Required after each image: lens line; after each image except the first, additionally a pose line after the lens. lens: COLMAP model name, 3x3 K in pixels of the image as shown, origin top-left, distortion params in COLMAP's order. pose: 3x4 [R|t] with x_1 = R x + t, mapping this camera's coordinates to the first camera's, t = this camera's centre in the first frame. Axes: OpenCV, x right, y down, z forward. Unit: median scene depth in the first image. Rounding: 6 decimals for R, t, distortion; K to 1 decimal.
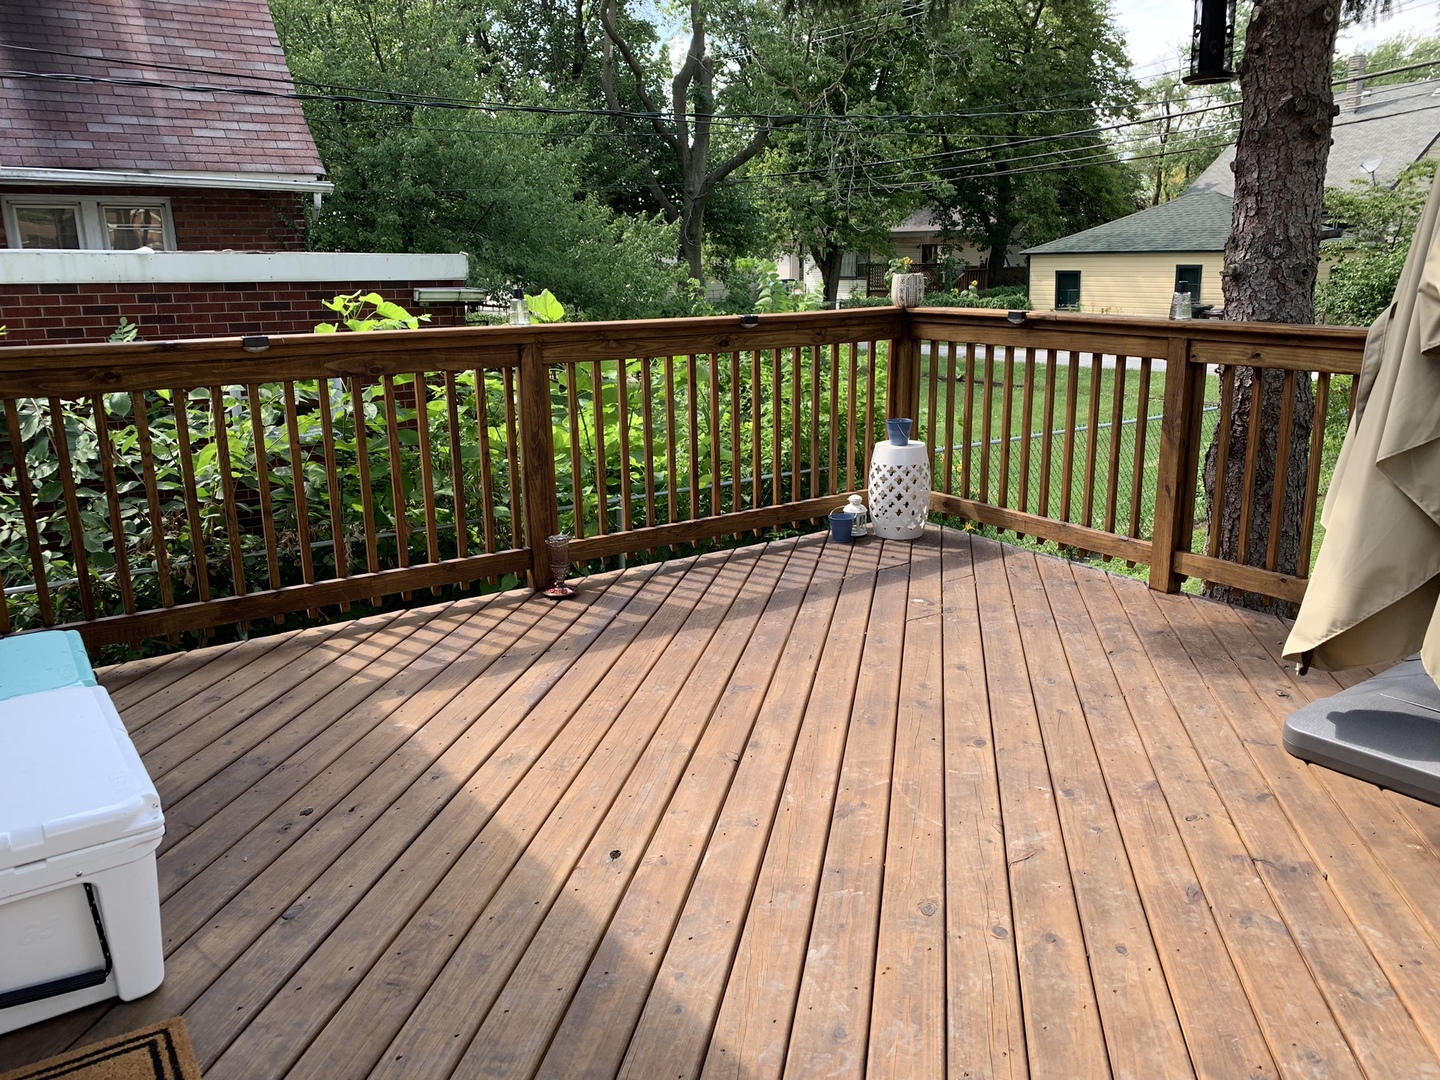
lens RADIAL K [[1092.9, 0, 730.9], [0, 1092.9, 533.7], [0, 0, 1]] dist [0.029068, -0.042312]
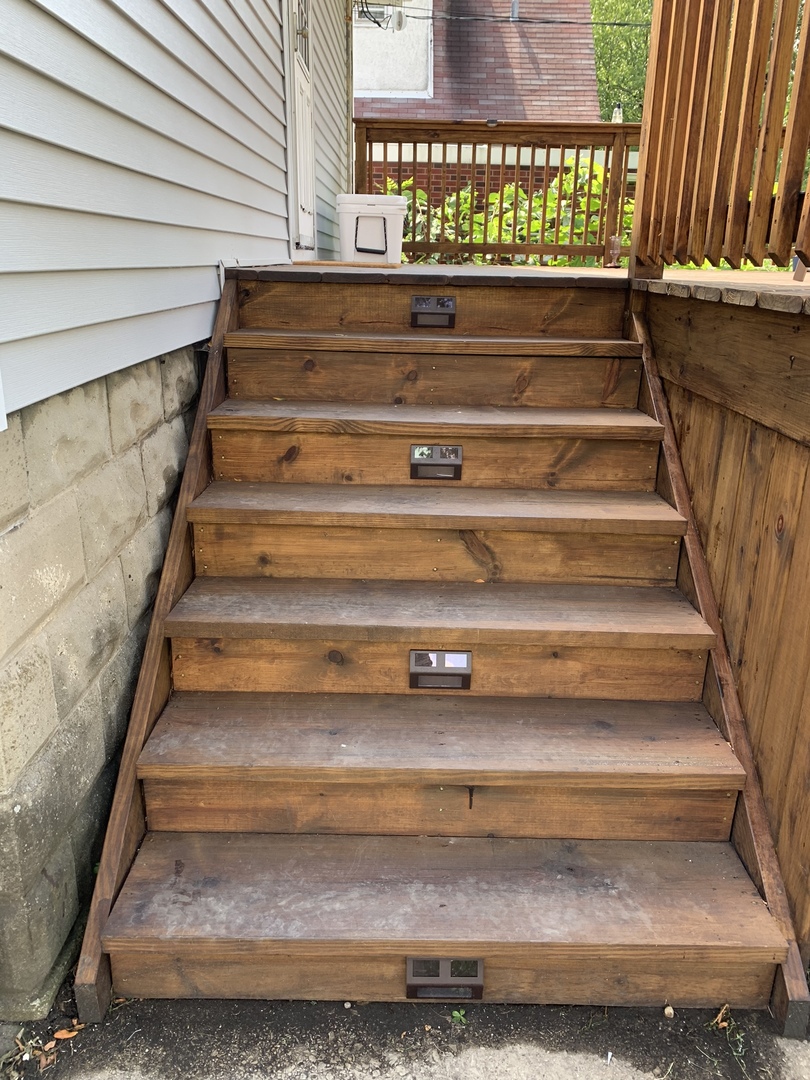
lens RADIAL K [[819.7, 0, 403.4], [0, 819.7, 543.3], [0, 0, 1]] dist [0.029068, -0.042312]
pose [[0.814896, 0.212911, -0.539085, 0.186036], [-0.169113, 0.976957, 0.130212, 0.171953], [0.554387, -0.014943, 0.832125, -0.194742]]
